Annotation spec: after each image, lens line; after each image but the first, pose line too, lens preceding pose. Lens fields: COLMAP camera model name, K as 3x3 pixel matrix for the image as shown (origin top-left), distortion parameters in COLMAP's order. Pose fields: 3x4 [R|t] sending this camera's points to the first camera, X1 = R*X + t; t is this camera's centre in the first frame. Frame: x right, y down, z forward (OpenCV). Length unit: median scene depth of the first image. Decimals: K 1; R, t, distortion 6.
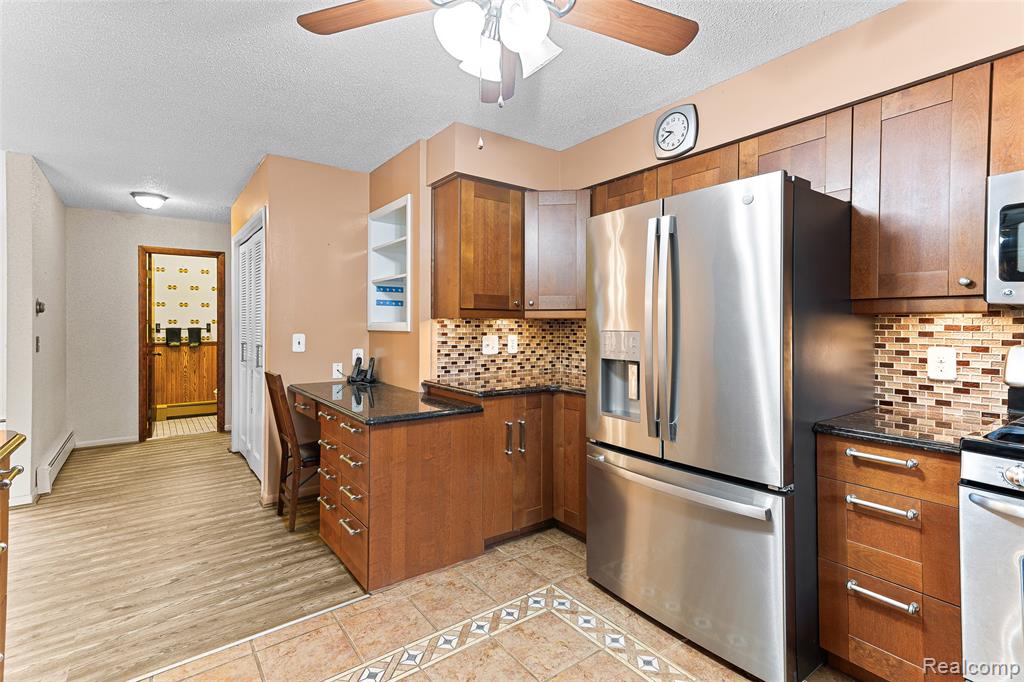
lens RADIAL K [[486.0, 0, 510.7], [0, 486.0, 322.4], [0, 0, 1]] dist [0.023279, 0.000282]
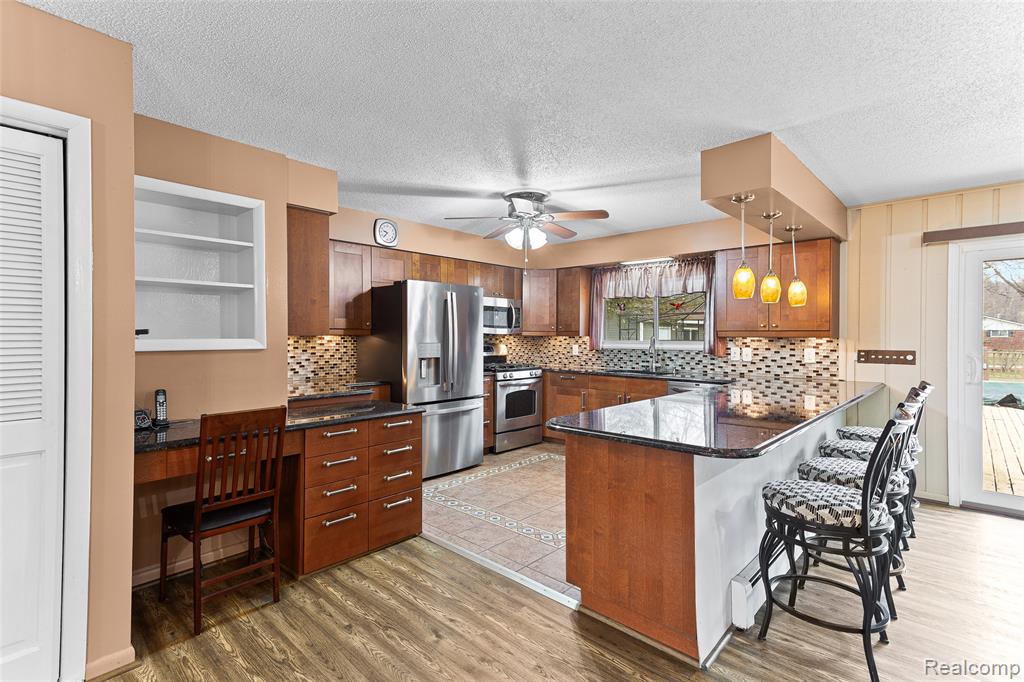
lens RADIAL K [[483.1, 0, 510.0], [0, 483.1, 338.4], [0, 0, 1]] dist [0.033286, 0.000693]
pose [[-0.183552, -0.005808, 0.982993, -1.707232], [-0.001953, 0.999983, 0.005544, -0.010369], [-0.983008, -0.000902, -0.183560, 1.010354]]
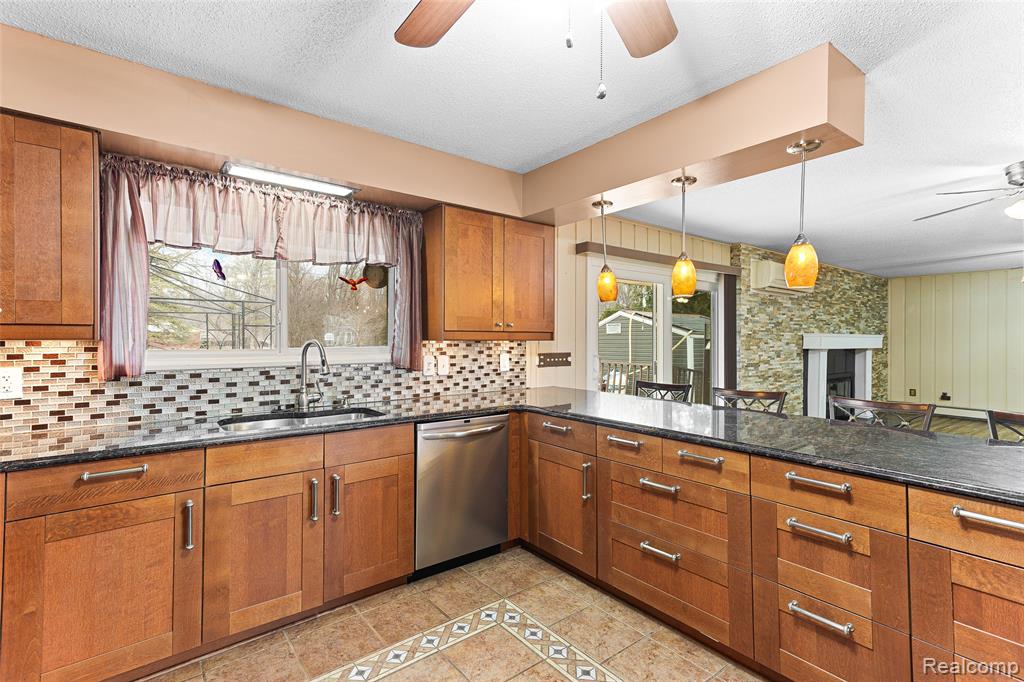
lens RADIAL K [[480.3, 0, 508.7], [0, 480.3, 336.6], [0, 0, 1]] dist [0.028323, 0.001320]
pose [[-0.999718, -0.000770, -0.023752, 0.047426], [-0.000662, 0.999989, -0.004561, -0.010905], [0.023755, -0.004544, -0.999707, 1.061492]]
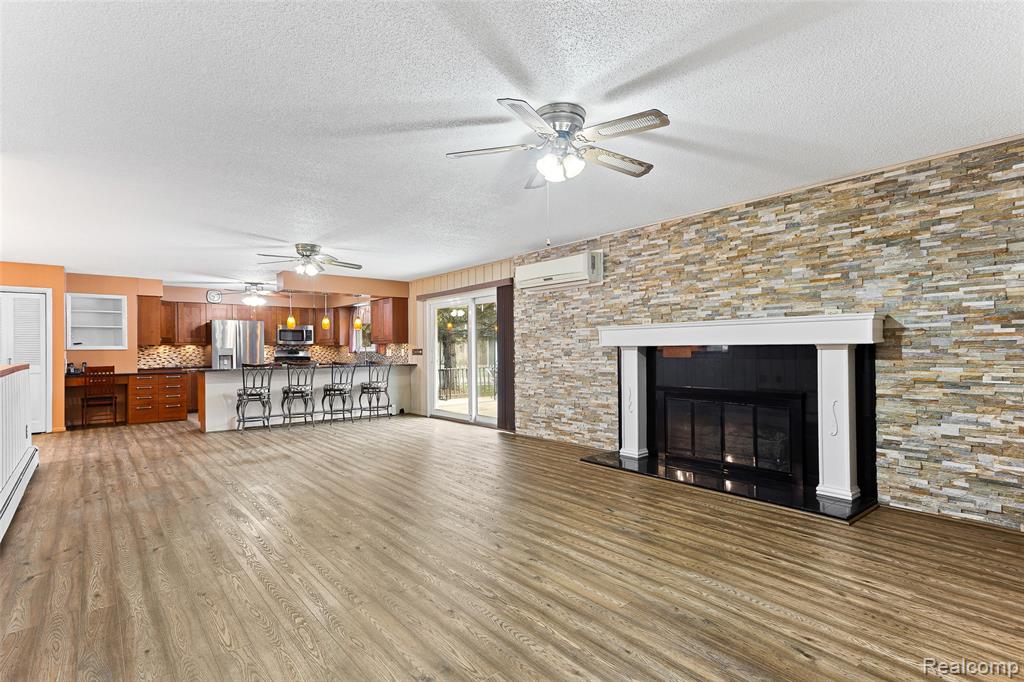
lens RADIAL K [[495.7, 0, 511.8], [0, 495.7, 350.4], [0, 0, 1]] dist [0.021445, -0.000056]
pose [[-0.058217, 0.001296, 0.998303, -4.183764], [0.009923, 0.999951, -0.000719, 0.064001], [-0.998255, 0.009865, -0.058227, -1.223785]]
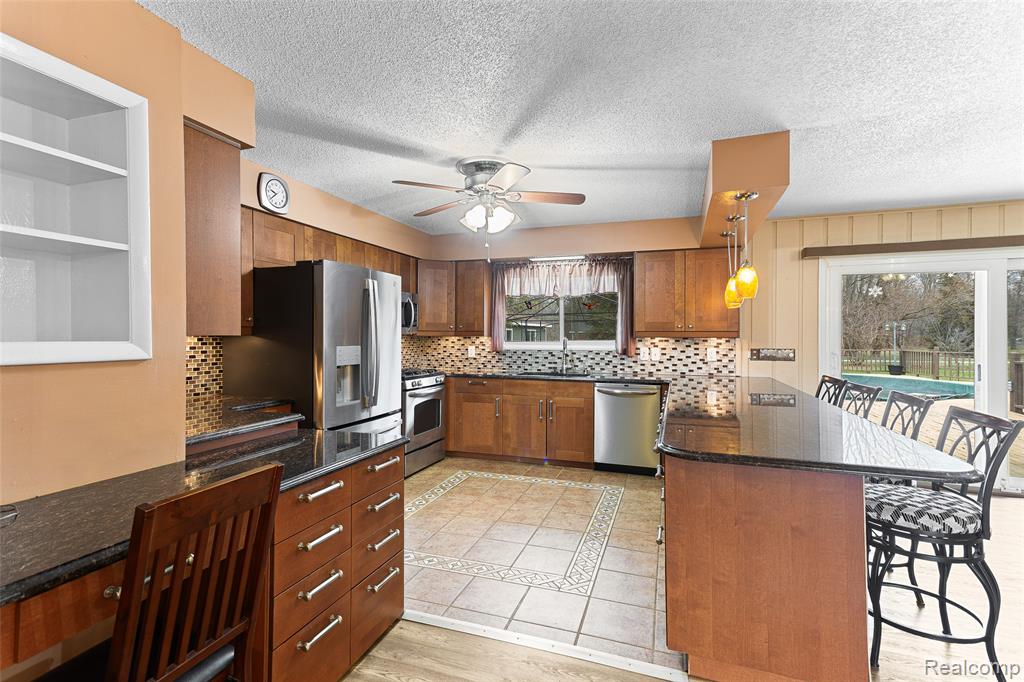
lens RADIAL K [[480.3, 0, 508.7], [0, 480.3, 336.6], [0, 0, 1]] dist [0.028323, 0.001320]
pose [[-0.564058, -0.001602, 0.825734, -1.229044], [-0.002292, 0.999997, 0.000375, -0.009316], [-0.825732, -0.001681, -0.564060, 1.386015]]
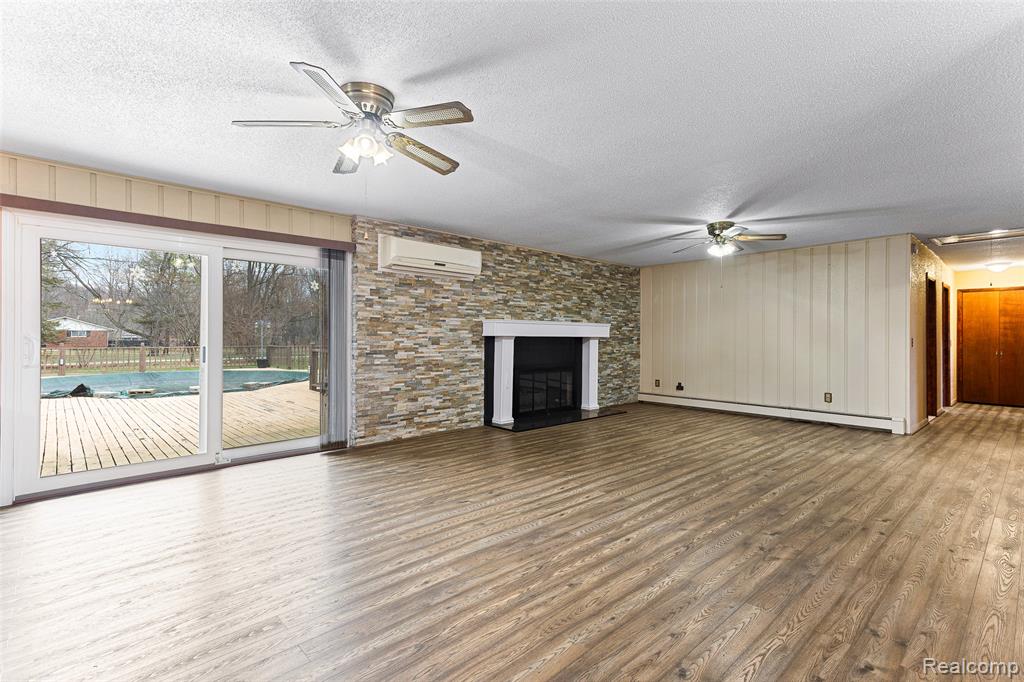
lens RADIAL K [[480.3, 0, 508.7], [0, 480.3, 336.6], [0, 0, 1]] dist [0.028323, 0.001320]
pose [[-0.994284, -0.000096, -0.106772, -1.673125], [0.000243, 0.999995, -0.003162, 0.060253], [0.106772, -0.003170, -0.994278, 0.869965]]
